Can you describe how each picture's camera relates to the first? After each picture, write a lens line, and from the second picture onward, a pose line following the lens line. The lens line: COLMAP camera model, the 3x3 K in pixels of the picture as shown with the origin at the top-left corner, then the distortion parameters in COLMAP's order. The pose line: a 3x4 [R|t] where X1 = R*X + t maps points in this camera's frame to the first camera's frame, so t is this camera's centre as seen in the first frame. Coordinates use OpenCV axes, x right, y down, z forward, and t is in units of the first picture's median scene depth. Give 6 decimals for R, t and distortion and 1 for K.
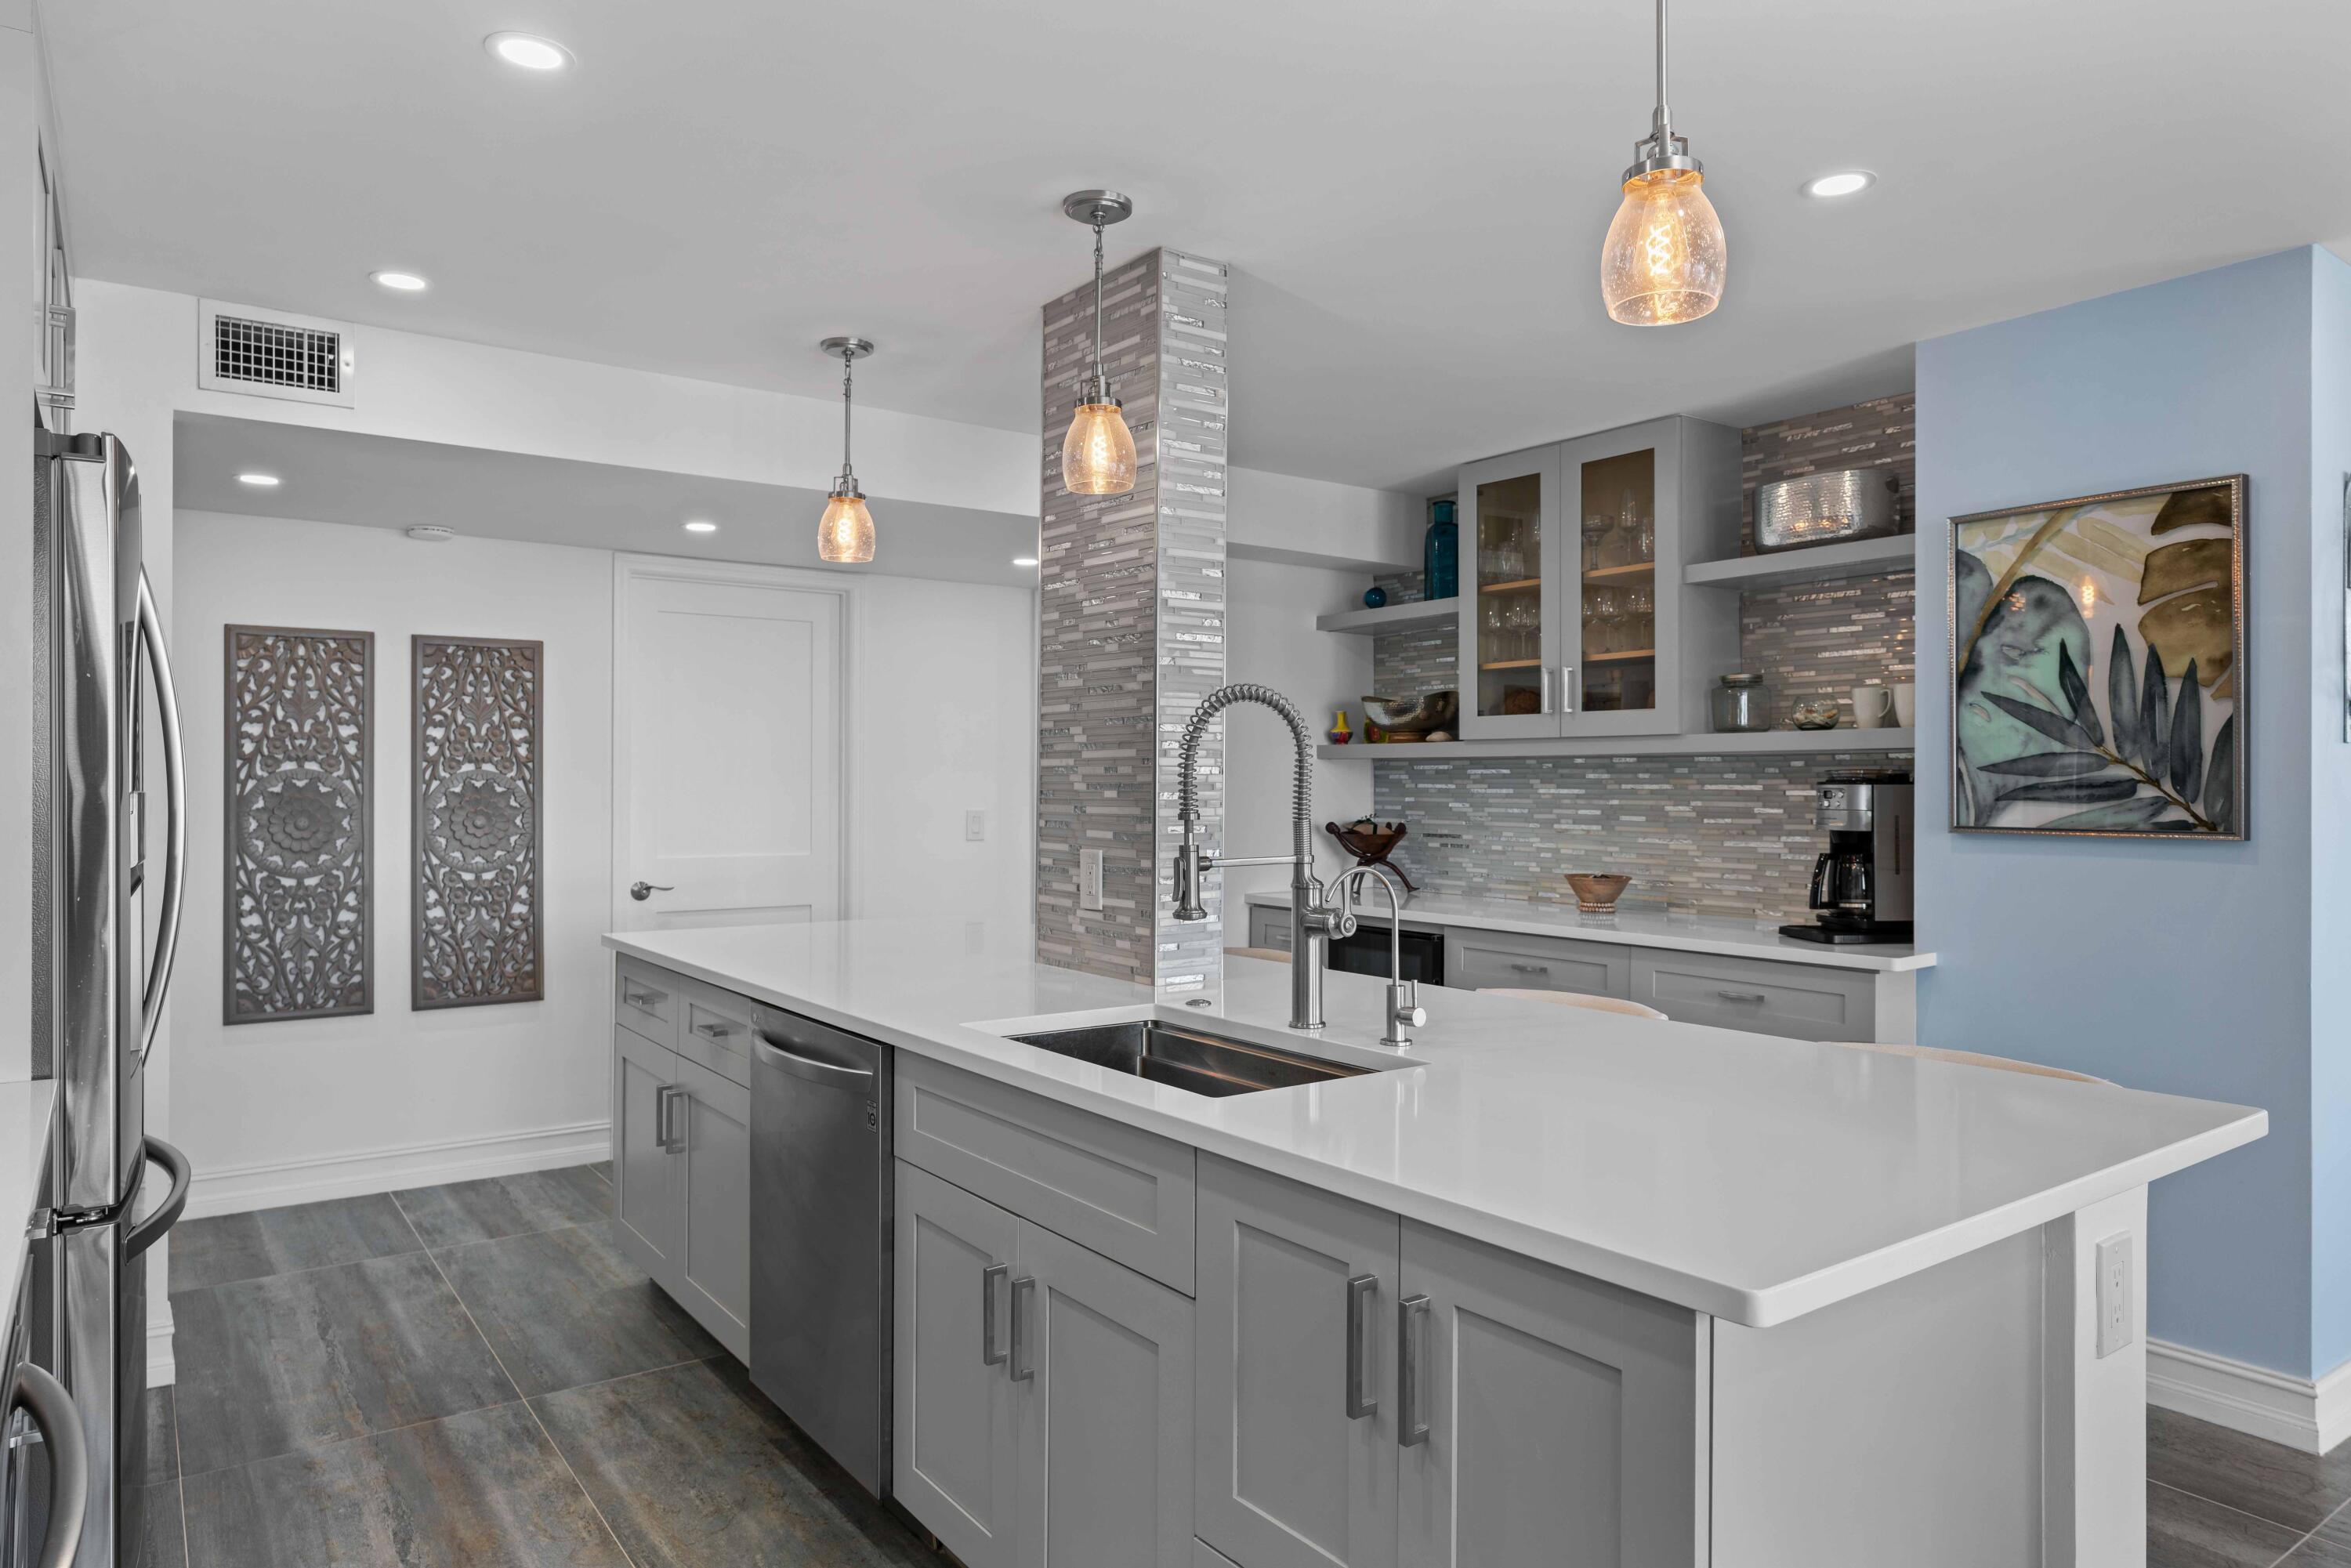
lens RADIAL K [[1486.4, 0, 1222.1], [0, 1486.4, 783.1], [0, 0, 1]] dist [-0.005644, 0.003861]
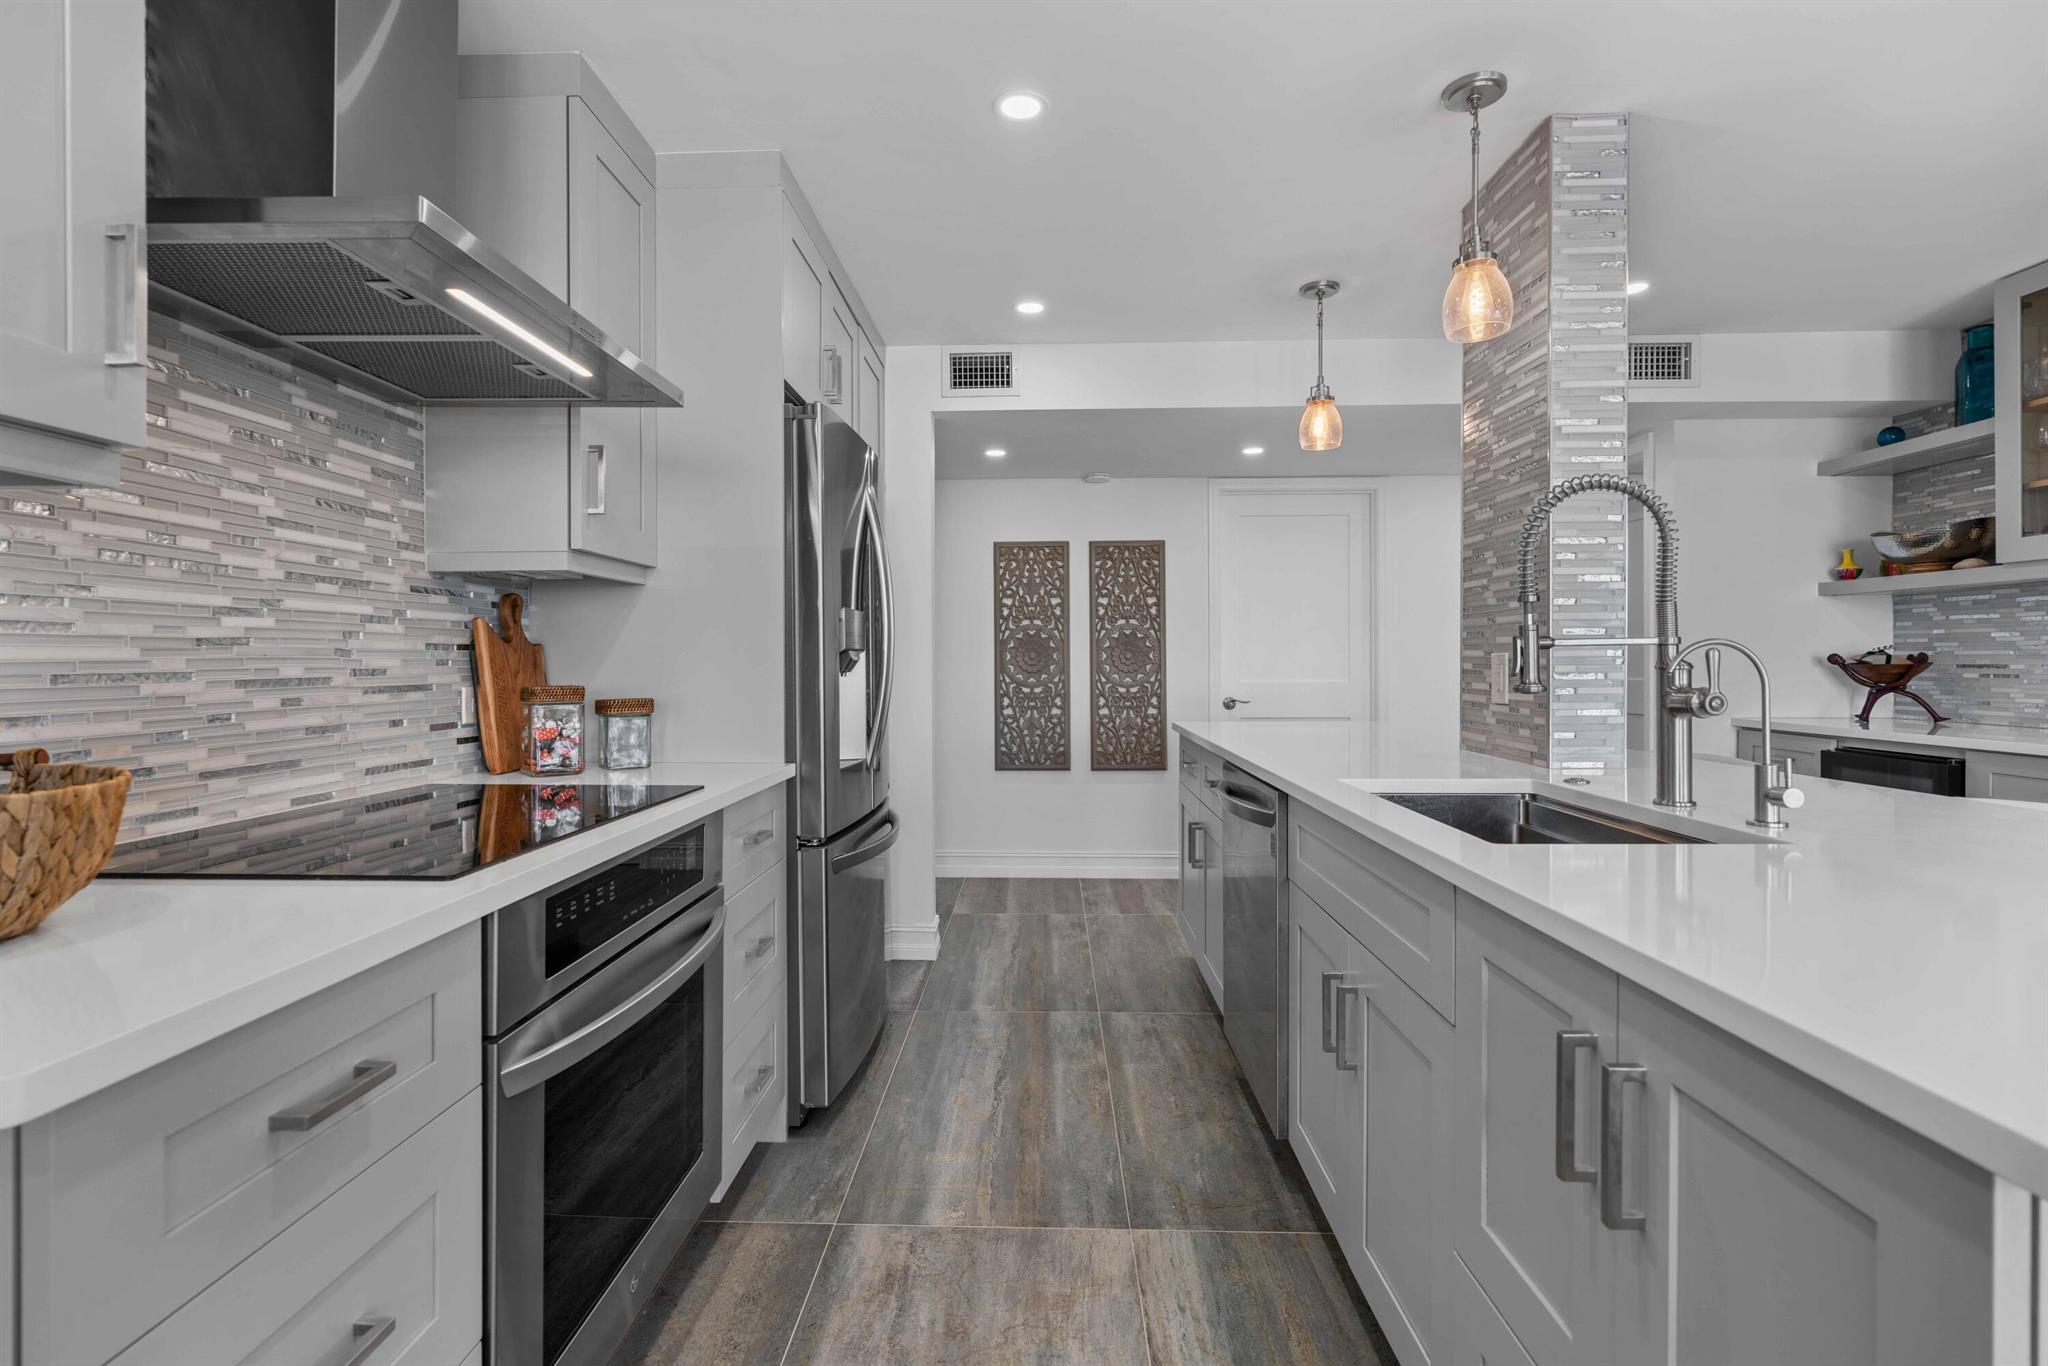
lens RADIAL K [[976.6, 0, 1013.8], [0, 976.6, 671.7], [0, 0, 1]] dist [-0.014386, 0.006953]
pose [[0.772746, -0.003046, -0.634708, 0.088761], [0.009478, 0.999932, 0.006741, 0.042949], [0.634645, -0.011225, 0.772722, 0.132706]]
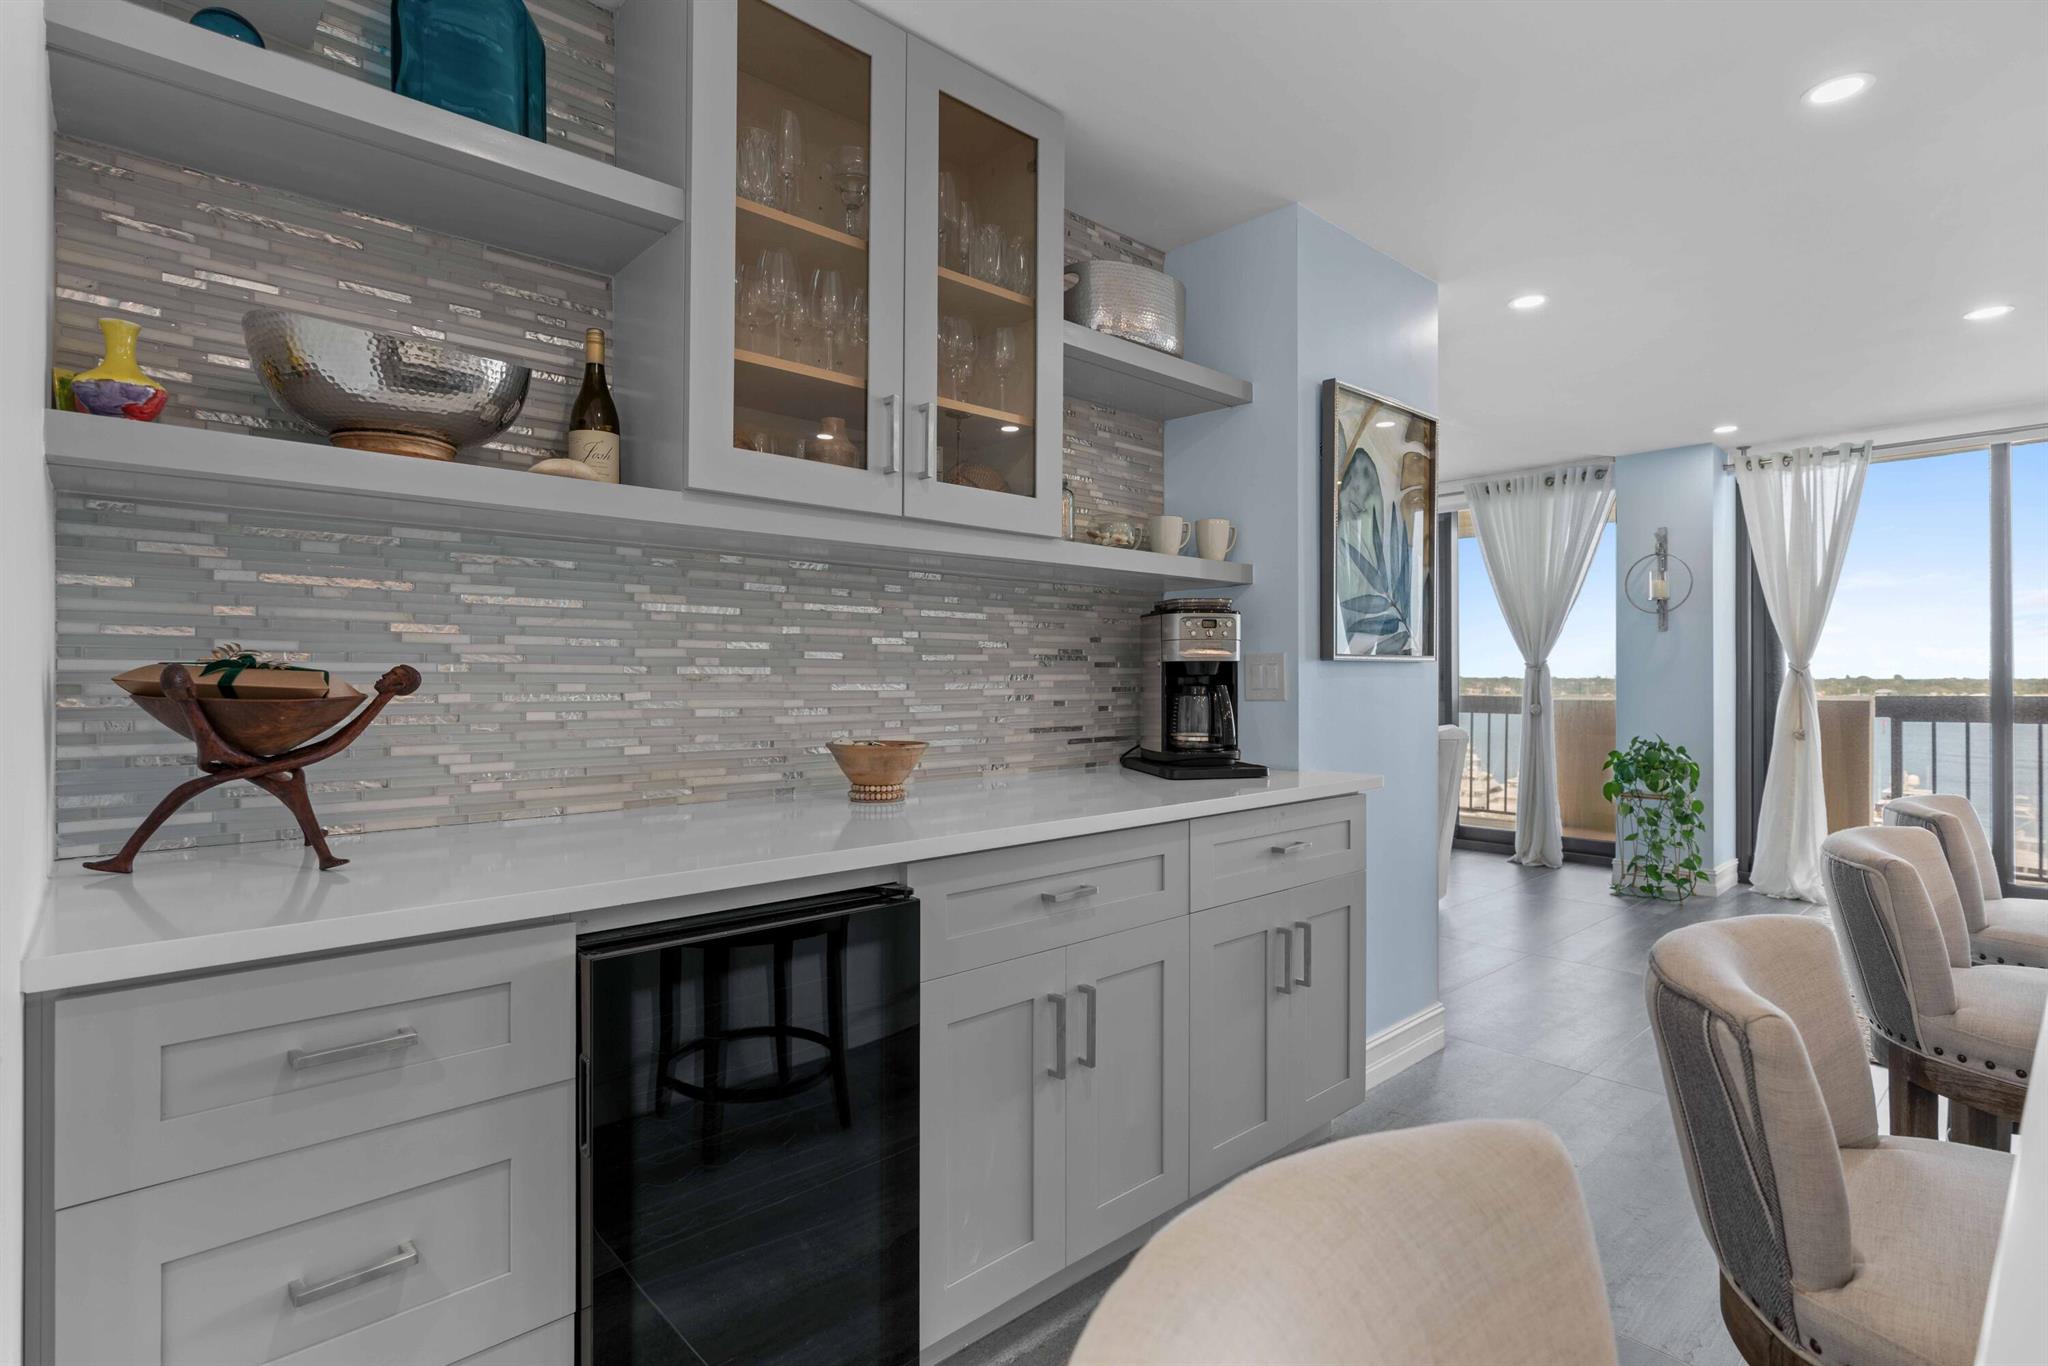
lens RADIAL K [[976.6, 0, 1013.8], [0, 976.6, 671.7], [0, 0, 1]] dist [-0.014386, 0.006953]
pose [[-0.071677, 0.000212, 0.997428, -0.218294], [-0.000726, 1.000000, -0.000265, 0.041323], [-0.997428, -0.000743, -0.071677, 1.252778]]
